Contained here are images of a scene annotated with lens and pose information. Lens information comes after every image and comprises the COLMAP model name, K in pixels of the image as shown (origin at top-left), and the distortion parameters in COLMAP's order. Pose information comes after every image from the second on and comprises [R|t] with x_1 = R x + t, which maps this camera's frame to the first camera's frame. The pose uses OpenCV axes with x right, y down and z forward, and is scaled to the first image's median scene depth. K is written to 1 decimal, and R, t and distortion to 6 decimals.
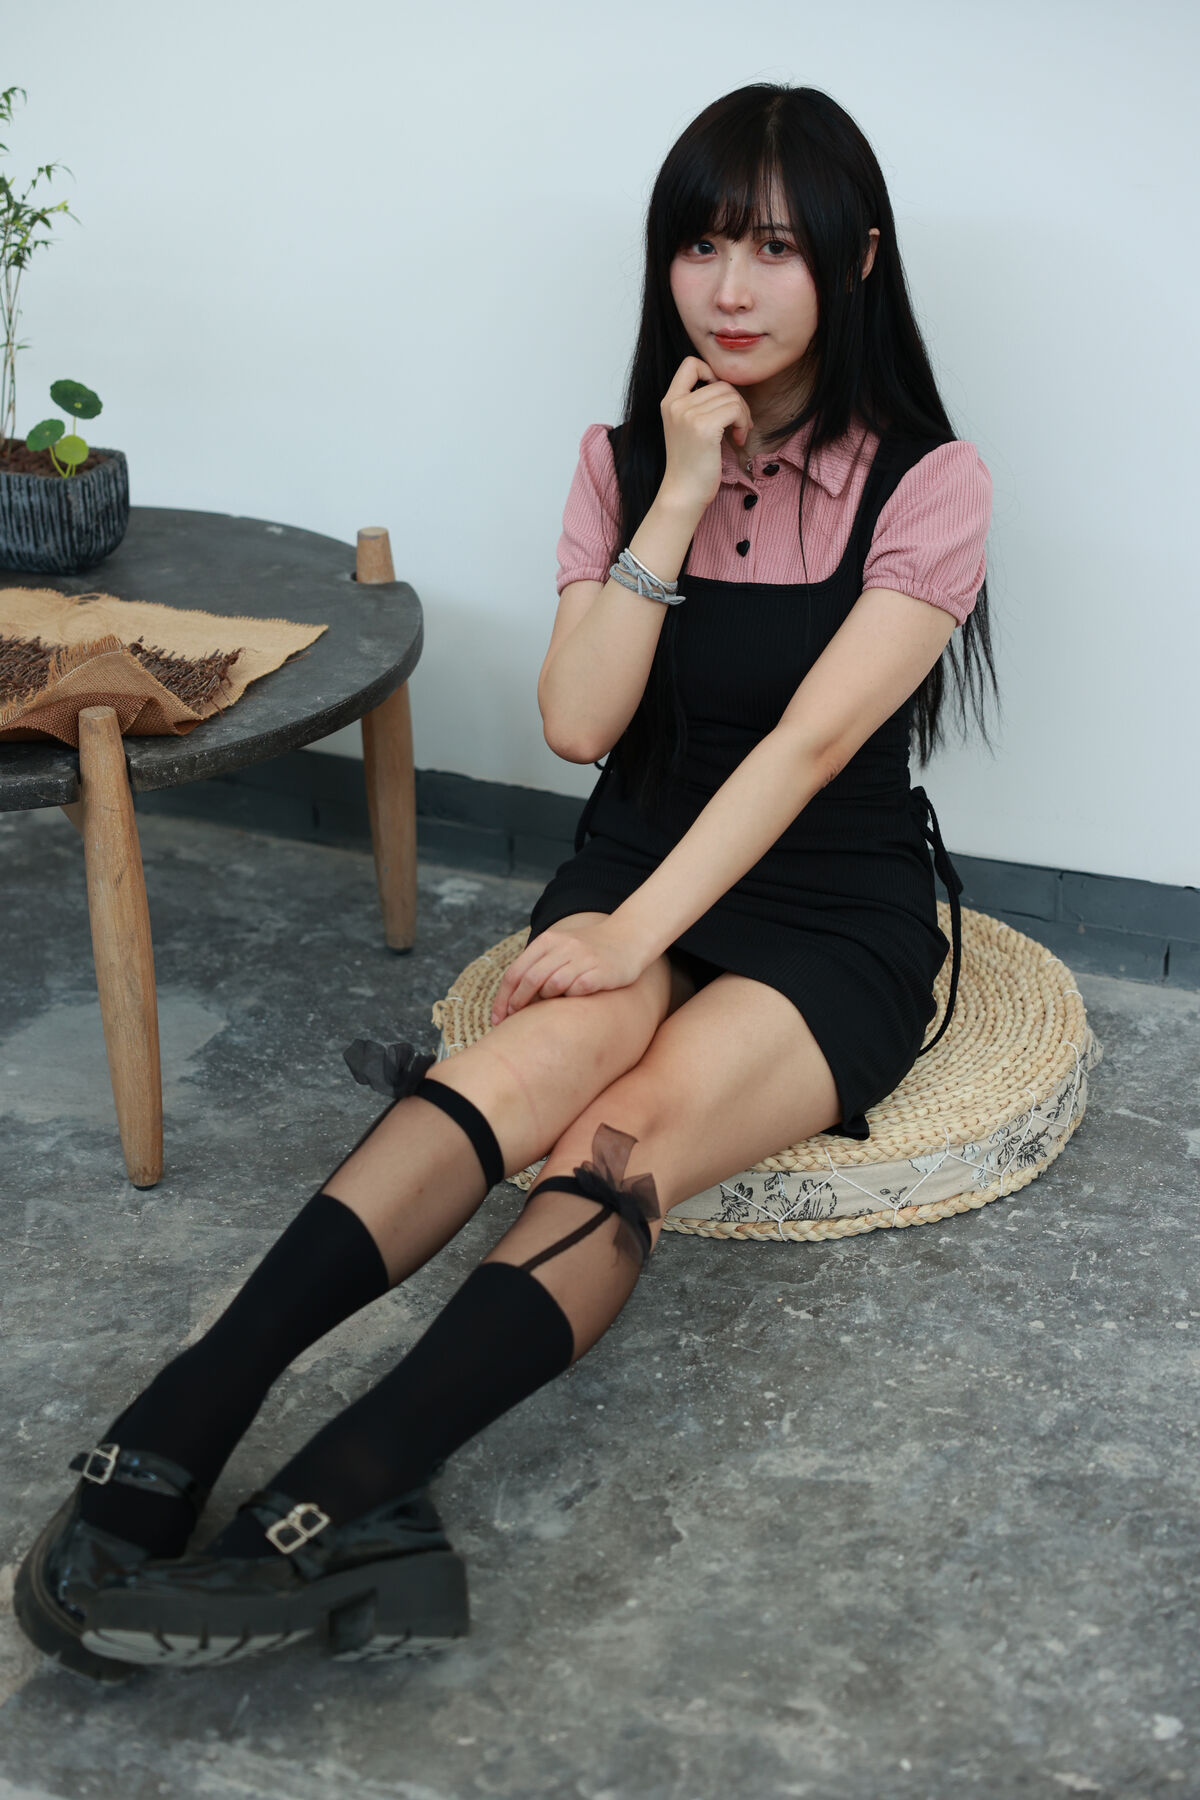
lens RADIAL K [[3083.5, 0, 600.0], [0, 3083.5, 900.0], [0, 0, 1]] dist [0.212825, -0.182431]
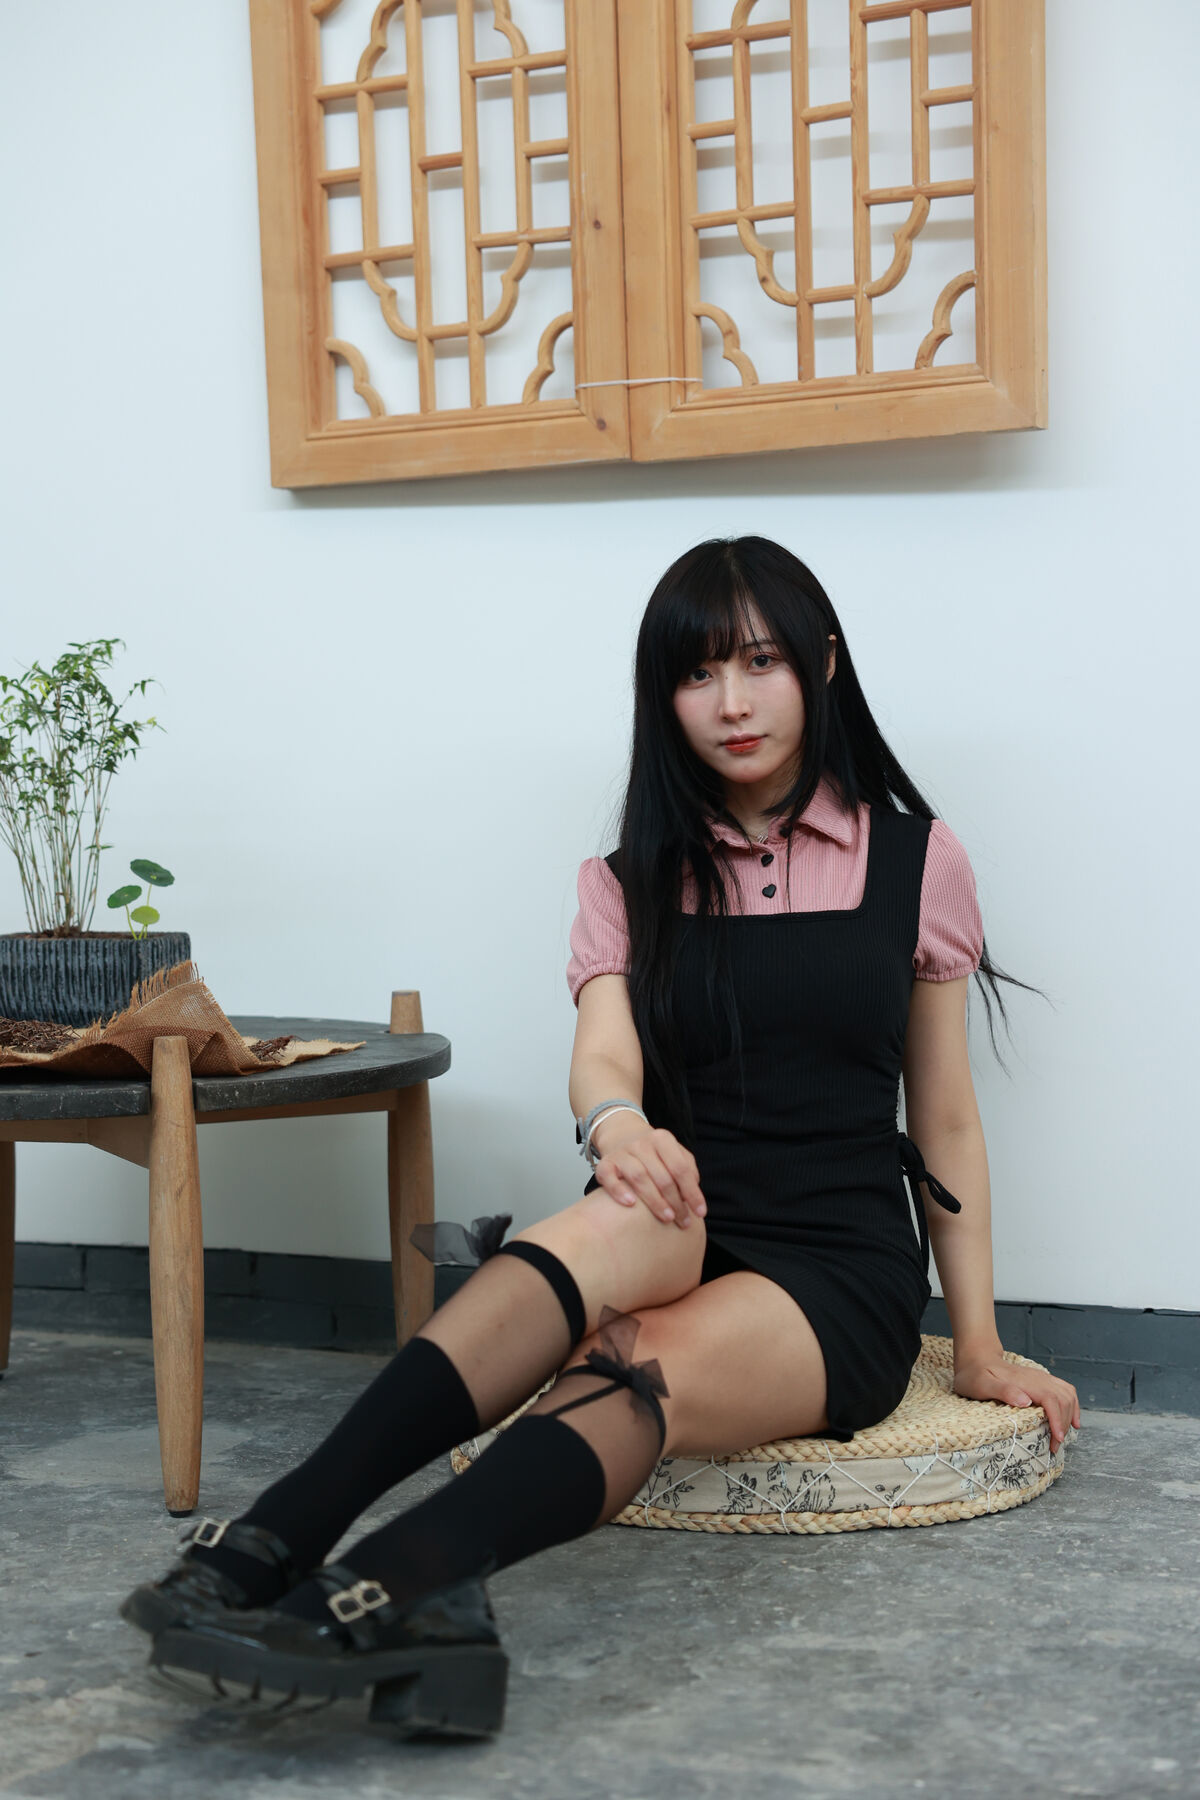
lens RADIAL K [[3083.5, 0, 600.0], [0, 3083.5, 900.0], [0, 0, 1]] dist [0.212825, -0.182431]
pose [[0.999872, 0.006611, 0.014552, -0.022307], [-0.000856, 0.931297, -0.364261, 0.308647], [-0.015961, 0.364202, 0.931183, -0.075001]]
